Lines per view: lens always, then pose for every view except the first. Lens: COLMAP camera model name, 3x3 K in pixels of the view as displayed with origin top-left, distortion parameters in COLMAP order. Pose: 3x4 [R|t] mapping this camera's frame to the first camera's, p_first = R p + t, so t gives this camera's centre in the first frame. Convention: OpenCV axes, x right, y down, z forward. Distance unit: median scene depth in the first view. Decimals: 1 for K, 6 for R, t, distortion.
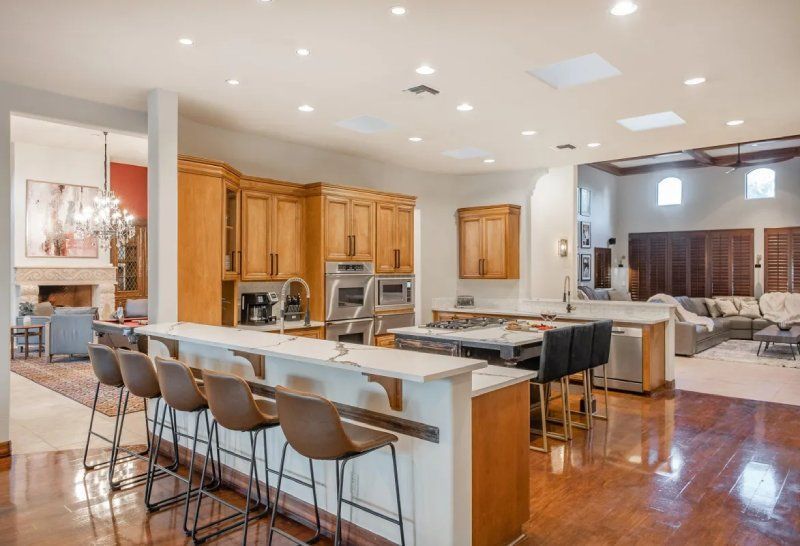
lens RADIAL K [[537.7, 0, 403.4], [0, 537.7, 272.8], [0, 0, 1]] dist [0.001300, 0.000722]
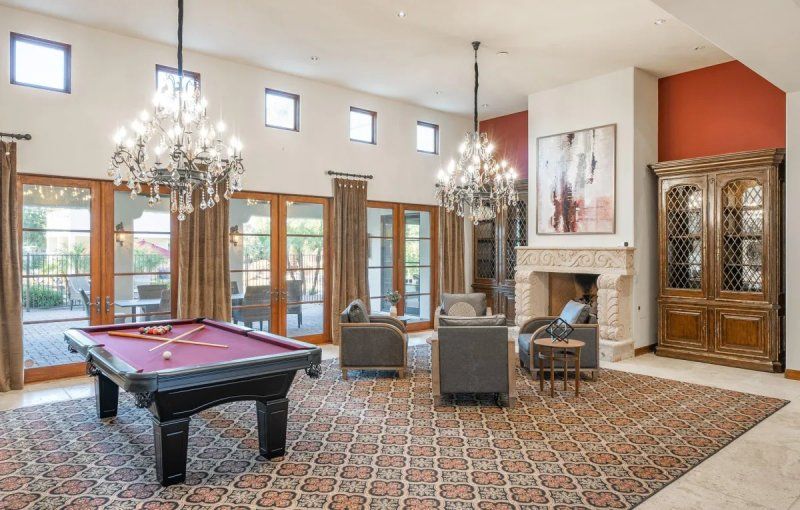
lens RADIAL K [[534.2, 0, 398.8], [0, 534.2, 253.6], [0, 0, 1]] dist [0.004678, 0.000363]
pose [[-0.141673, 0.009258, -0.989870, 0.107941], [-0.003250, 0.999947, 0.009818, -0.009016], [0.989908, 0.004608, -0.141636, 0.874526]]
